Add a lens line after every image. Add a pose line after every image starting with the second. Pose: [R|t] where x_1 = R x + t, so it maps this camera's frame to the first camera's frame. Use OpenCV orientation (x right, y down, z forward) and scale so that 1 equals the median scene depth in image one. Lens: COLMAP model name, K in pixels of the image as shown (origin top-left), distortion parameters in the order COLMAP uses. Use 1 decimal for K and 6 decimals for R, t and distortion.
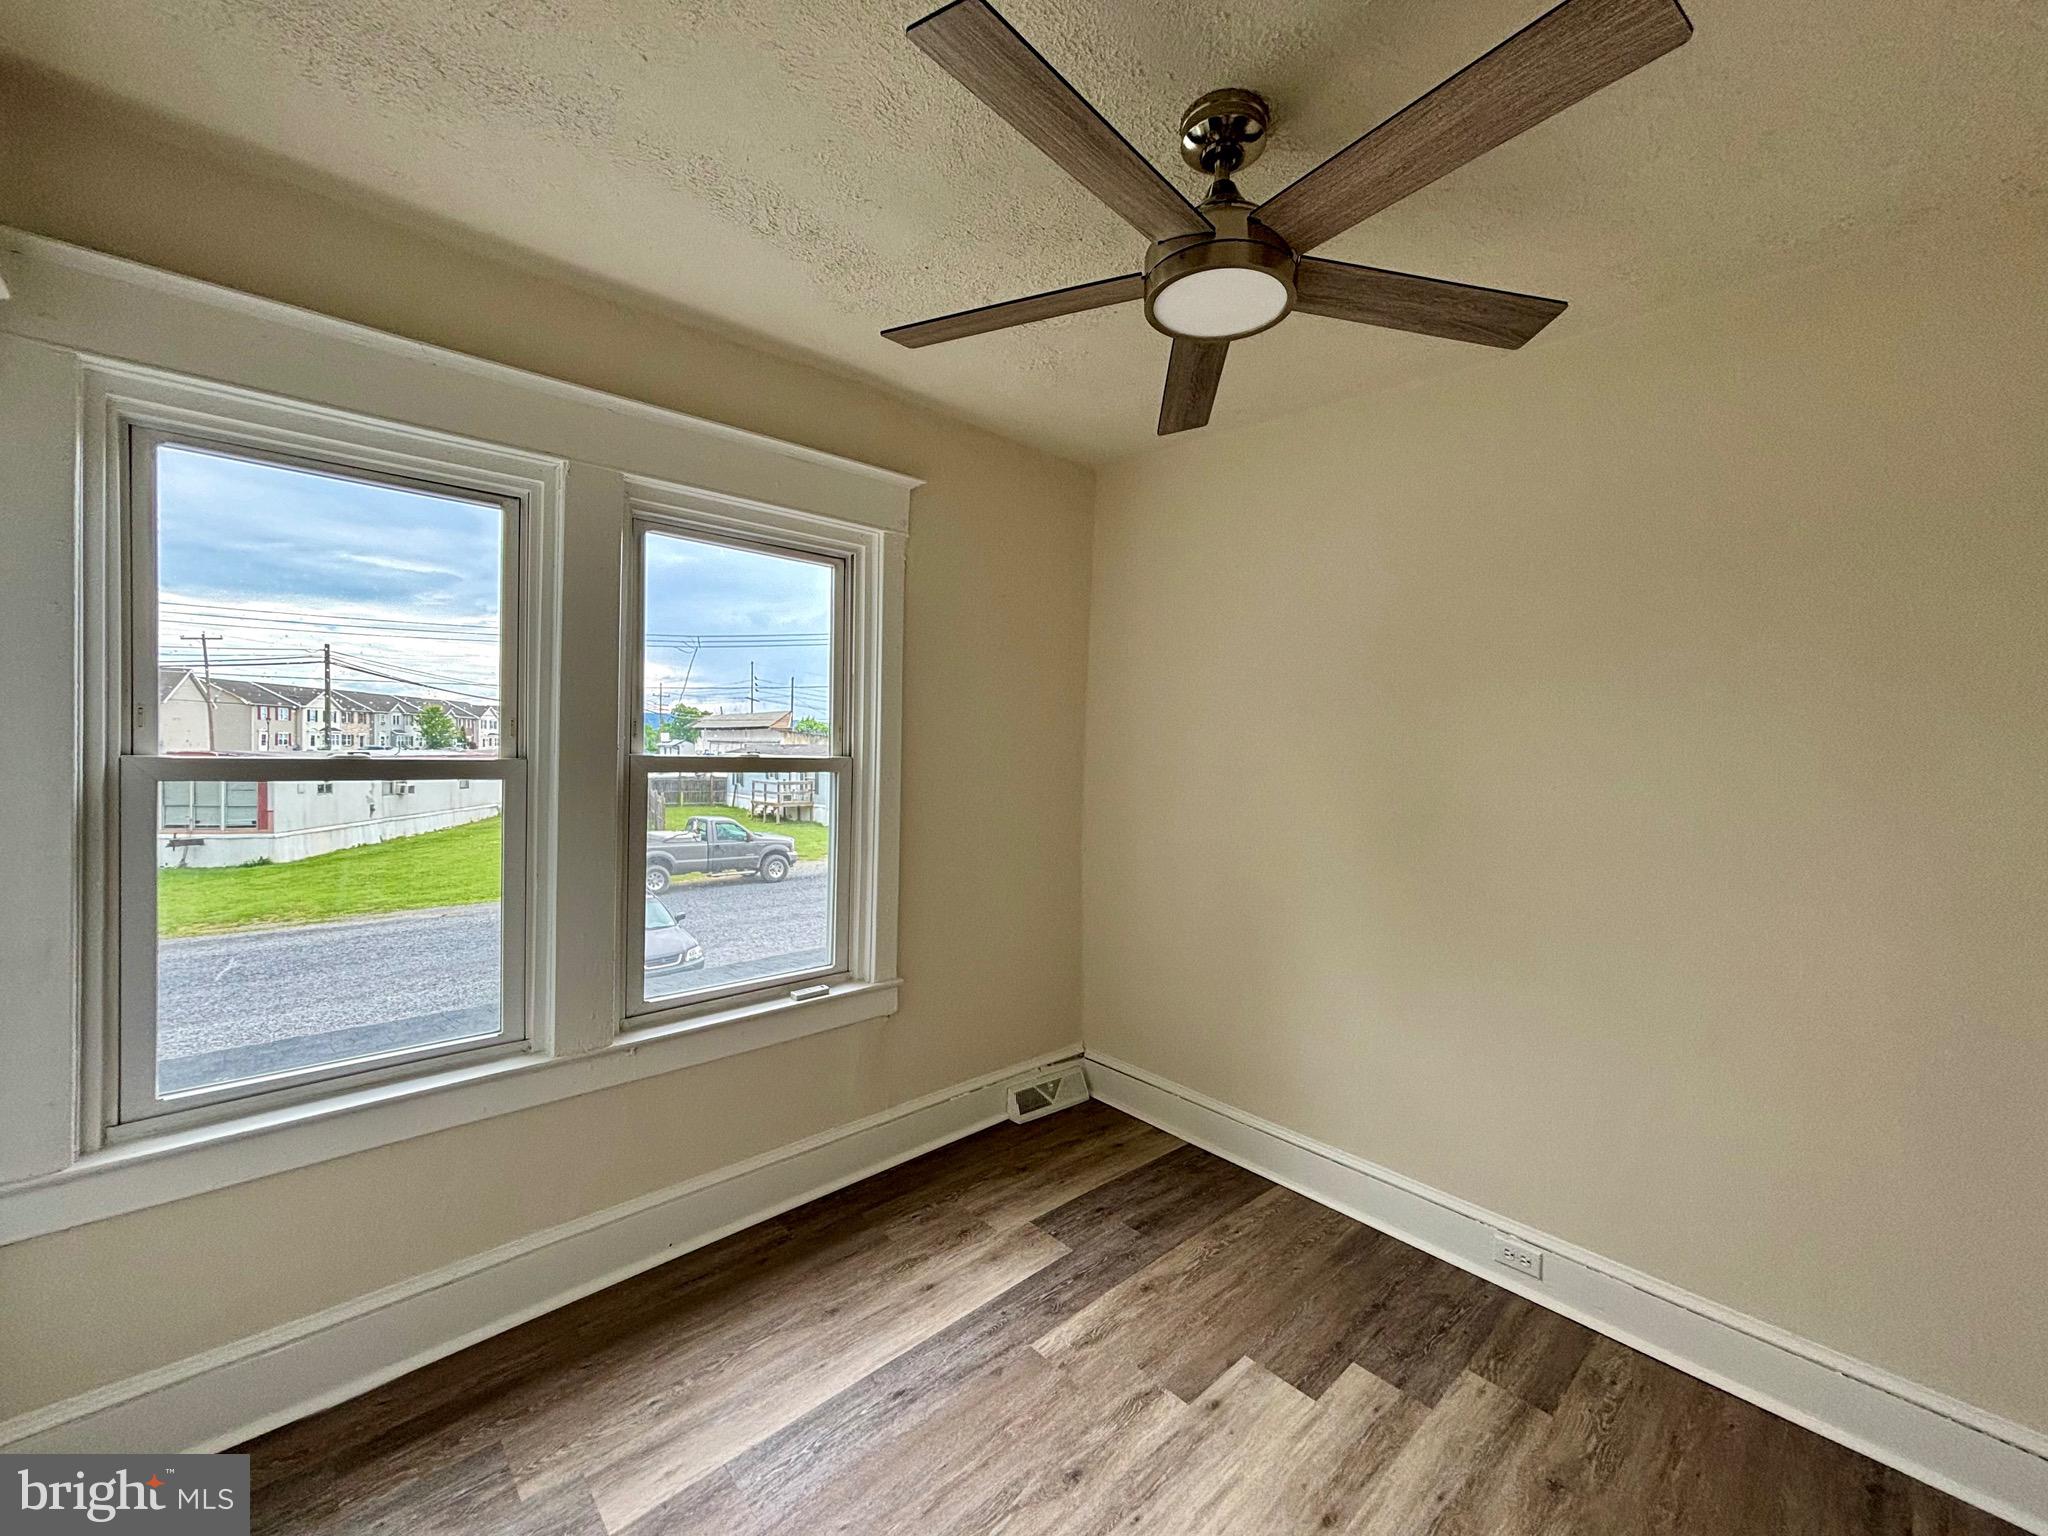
lens RADIAL K [[829.4, 0, 1034.1], [0, 829.4, 753.7], [0, 0, 1]] dist [-0.004260, 0.002305]
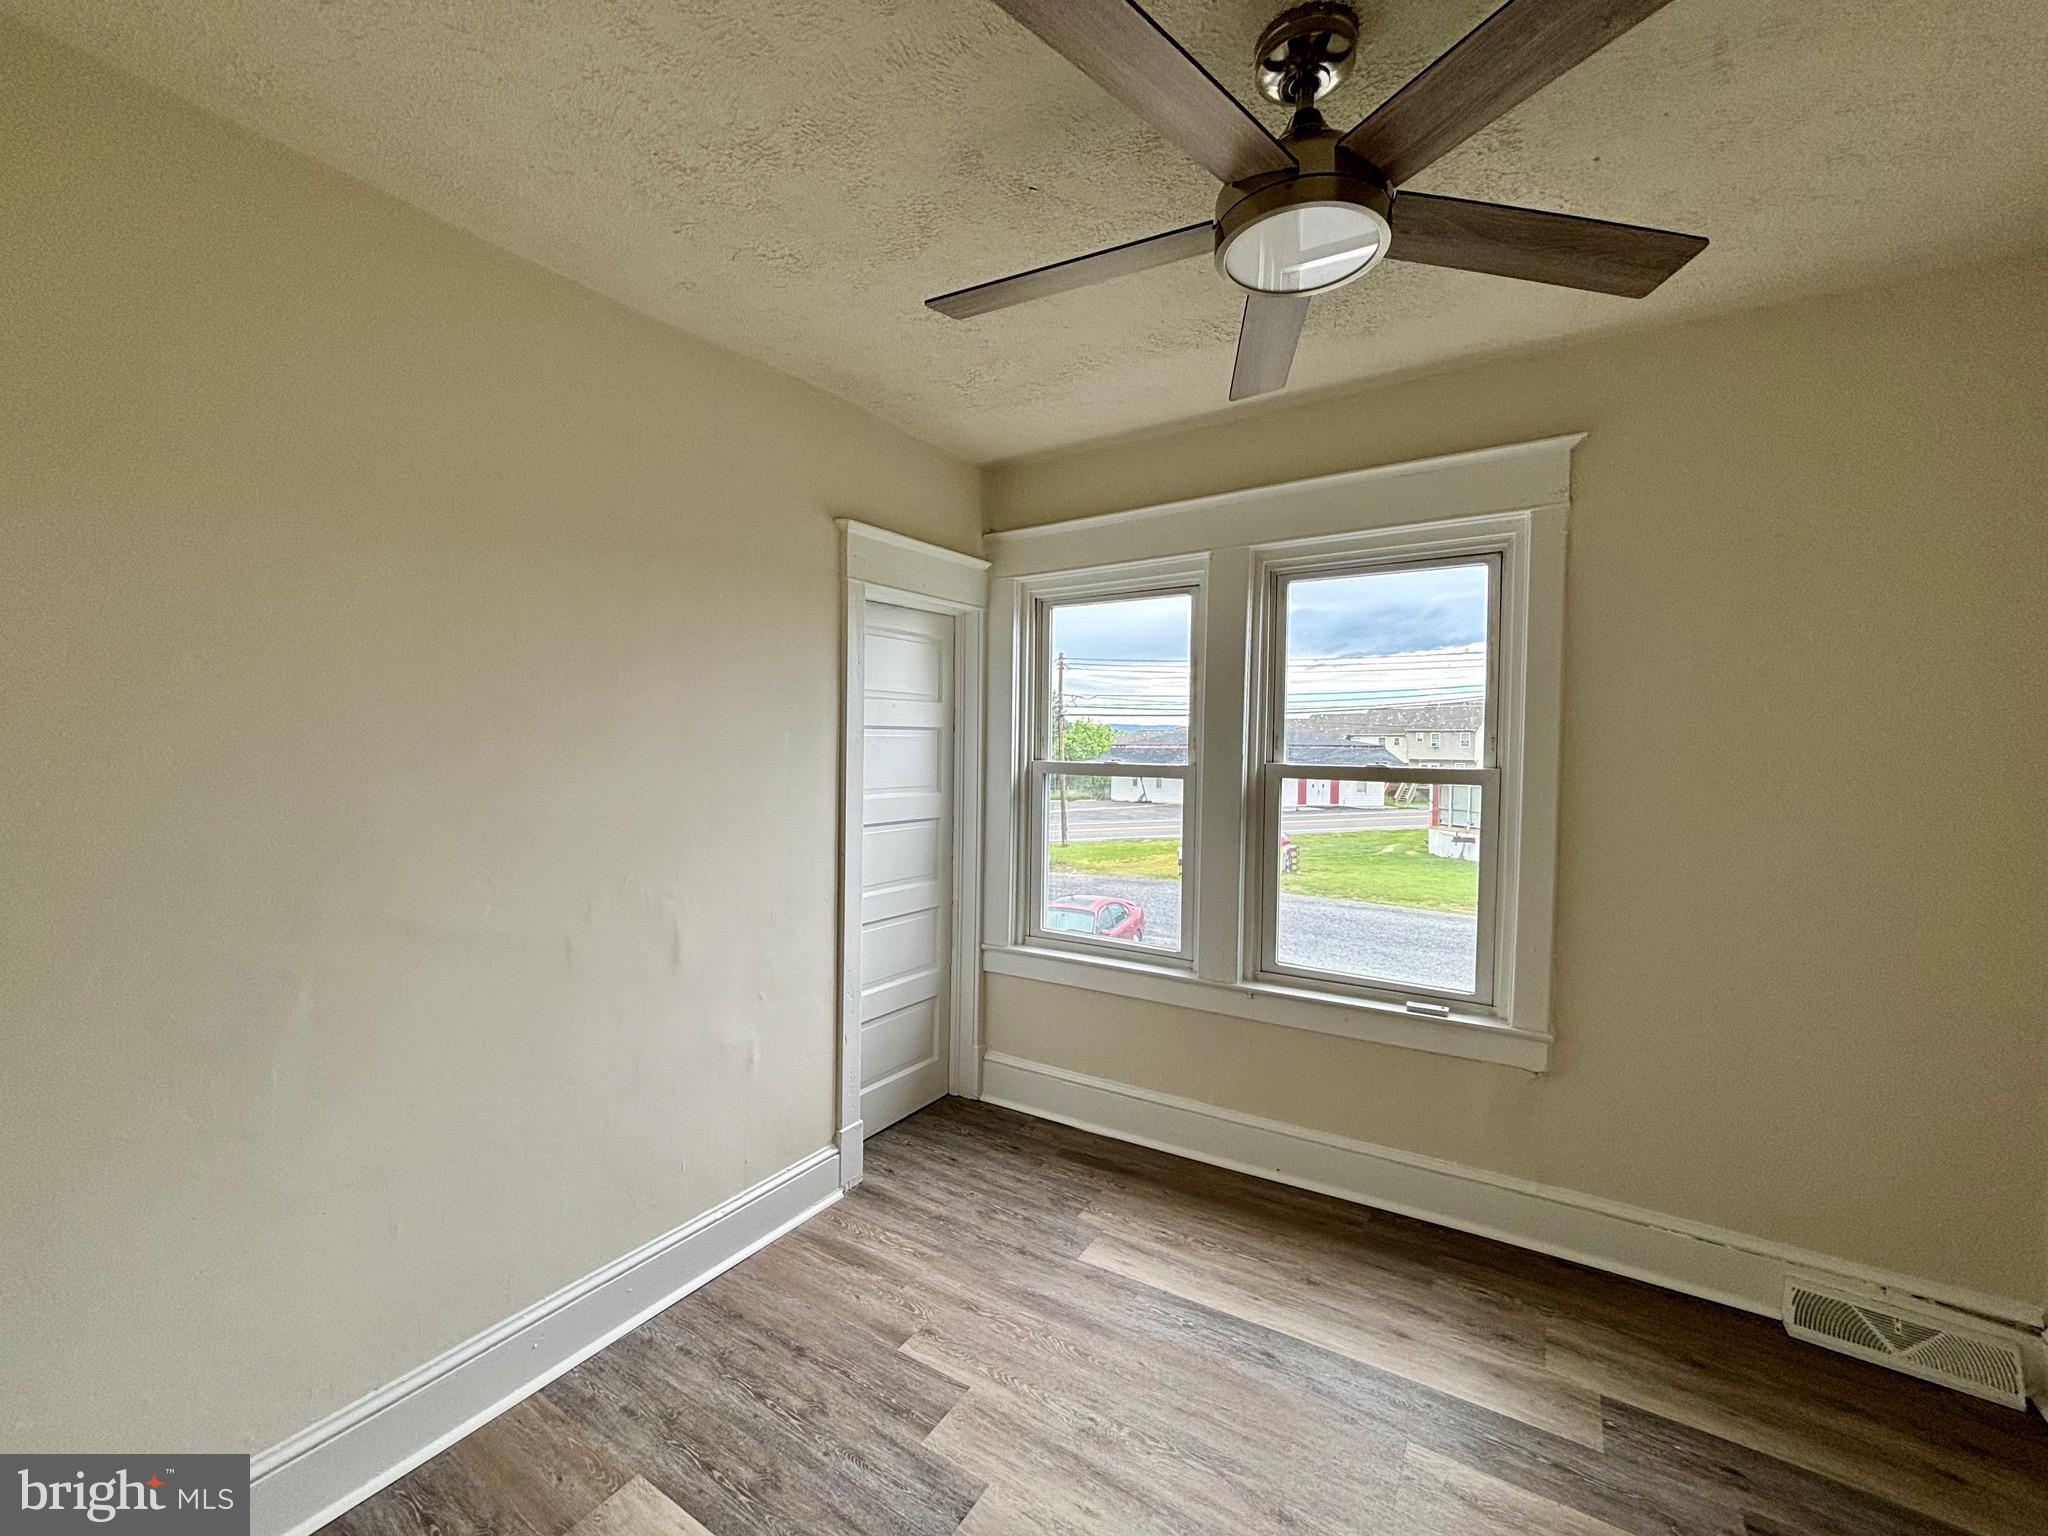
lens RADIAL K [[829.4, 0, 1010.4], [0, 829.4, 755.5], [0, 0, 1]] dist [-0.004260, 0.002305]
pose [[0.232285, -0.005709, -0.972631, 0.630809], [-0.014943, 0.999844, -0.009437, 0.006403], [0.972533, 0.016726, 0.232163, 0.318711]]
